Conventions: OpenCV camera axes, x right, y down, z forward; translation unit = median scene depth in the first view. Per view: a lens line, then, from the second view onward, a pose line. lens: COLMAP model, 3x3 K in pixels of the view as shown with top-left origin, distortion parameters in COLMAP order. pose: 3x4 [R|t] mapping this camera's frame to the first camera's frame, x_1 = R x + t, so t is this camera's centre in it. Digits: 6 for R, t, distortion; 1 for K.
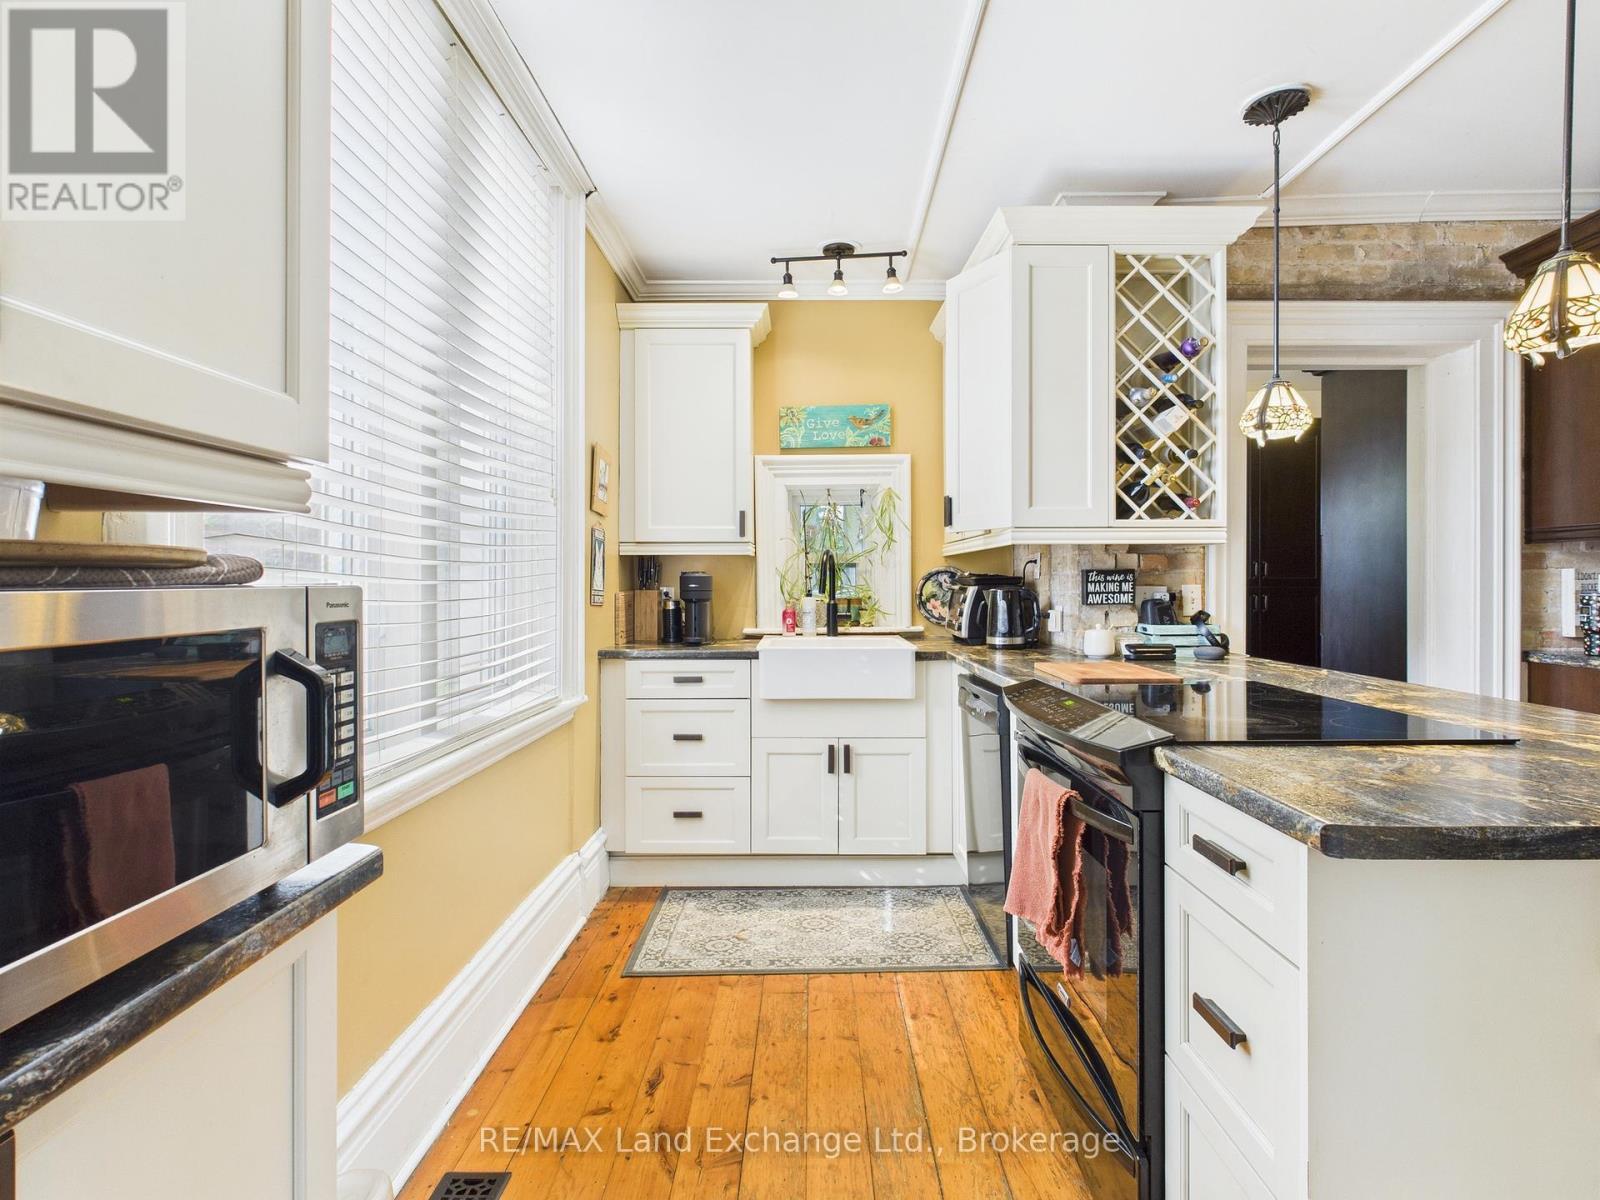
lens RADIAL K [[833.1, 0, 801.2], [0, 833.1, 589.3], [0, 0, 1]] dist [-0.007107, 0.000357]
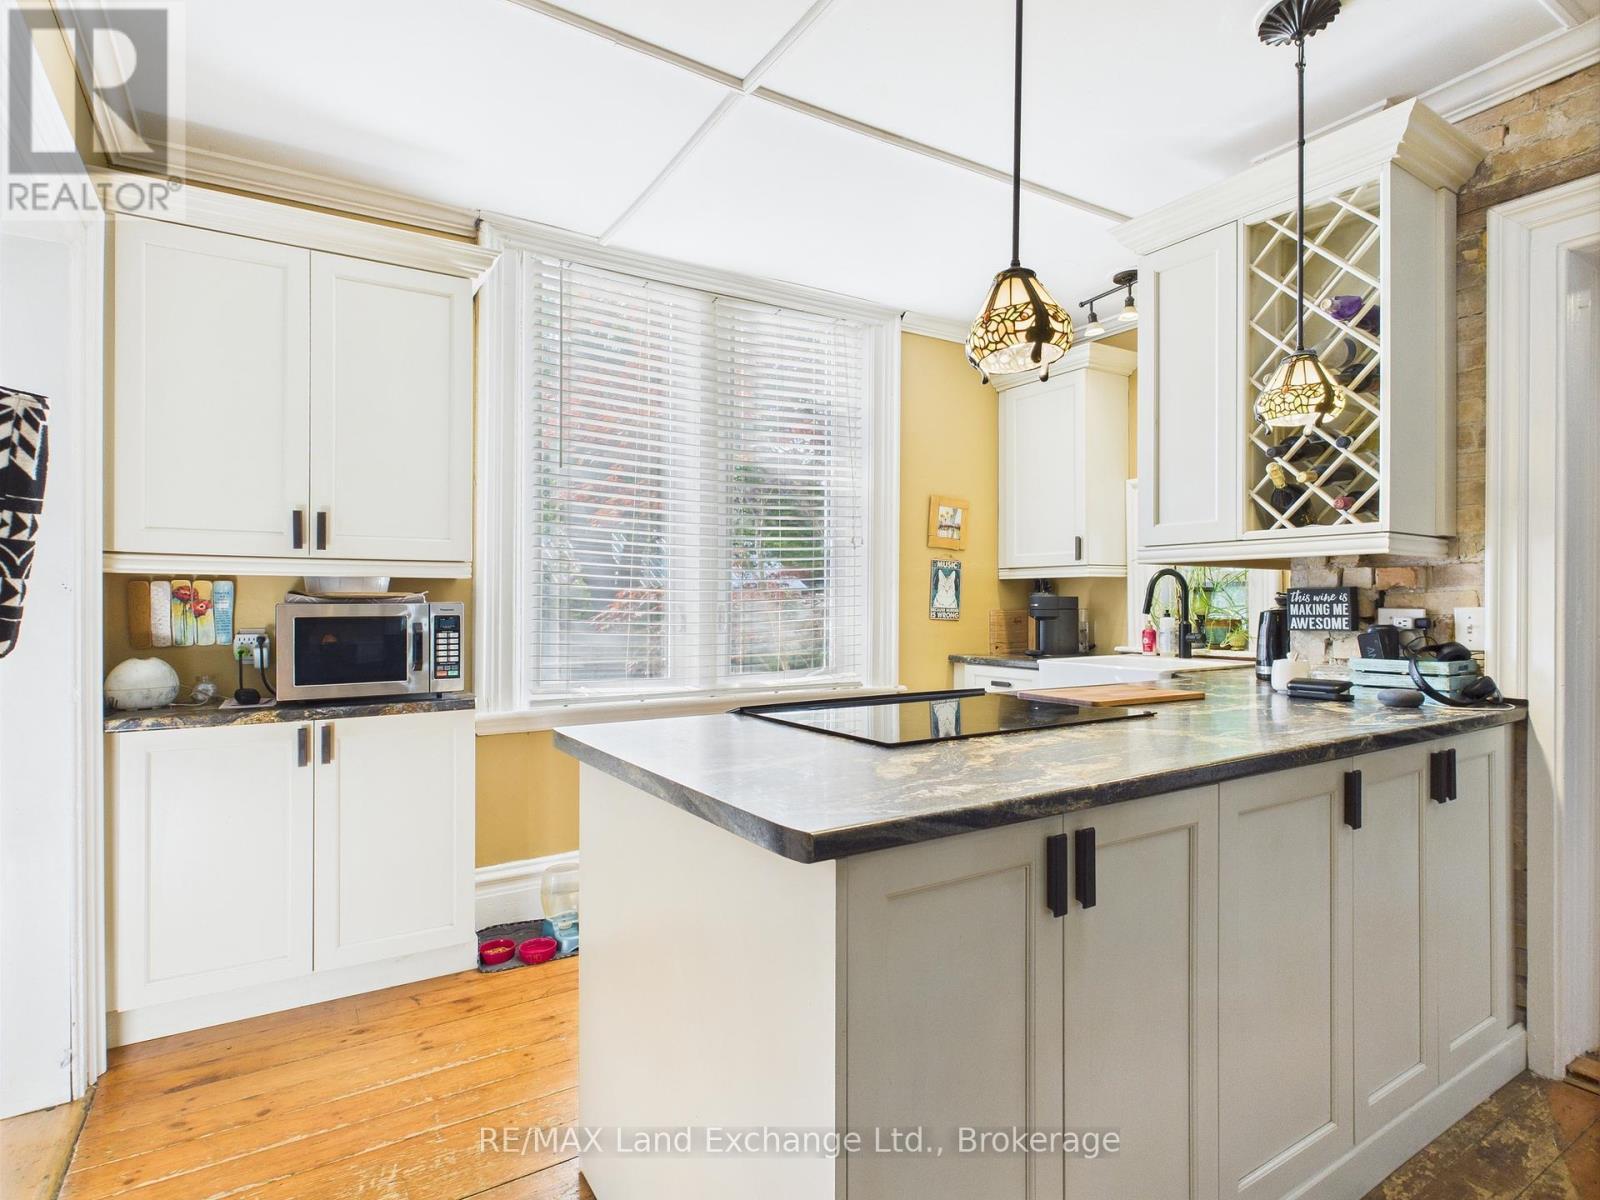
lens RADIAL K [[833.1, 0, 799.2], [0, 833.1, 602.5], [0, 0, 1]] dist [-0.007107, 0.000357]
pose [[0.547127, -0.000605, -0.837049, 0.777816], [-0.003732, 0.999988, -0.003163, -0.004817], [0.837041, 0.004854, 0.547119, 0.121976]]
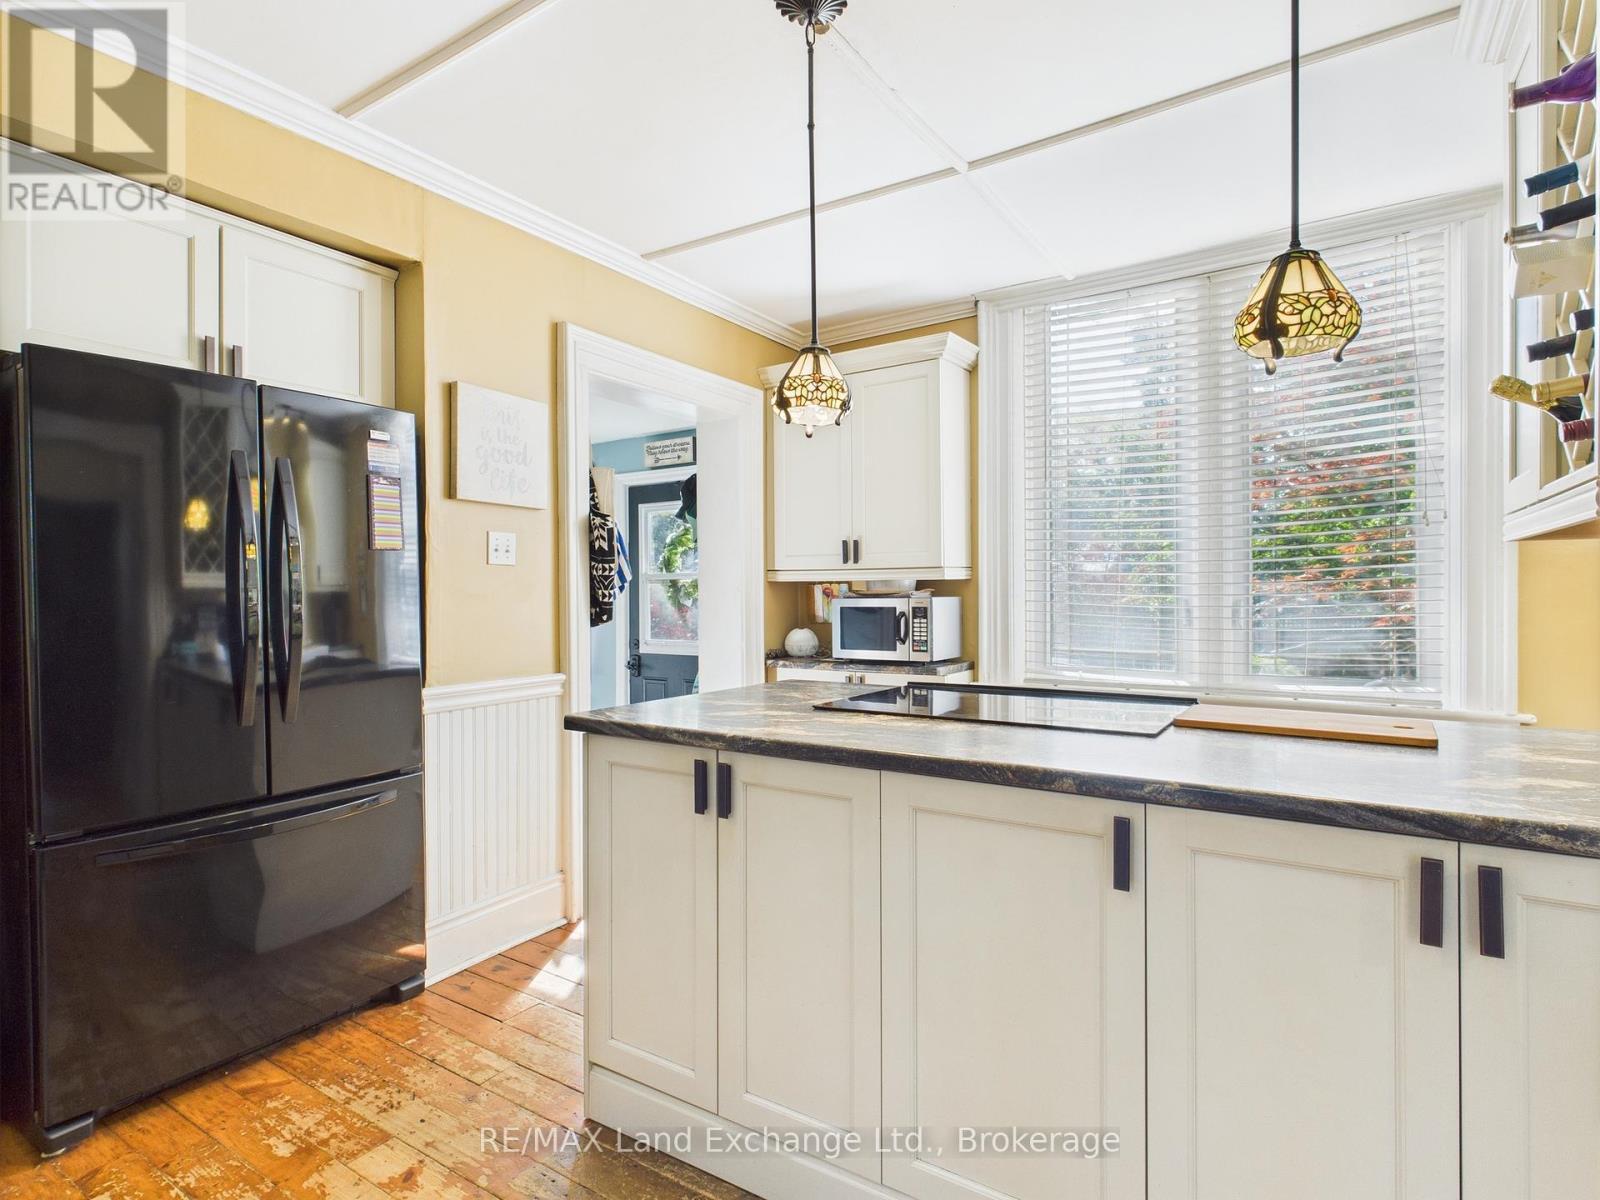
lens RADIAL K [[833.1, 0, 802.7], [0, 833.1, 599.6], [0, 0, 1]] dist [-0.007107, 0.000357]
pose [[-0.533588, 0.010169, -0.845683, 0.969959], [0.000544, 0.999932, 0.011681, -0.017341], [0.845744, 0.005773, -0.533557, 0.792497]]
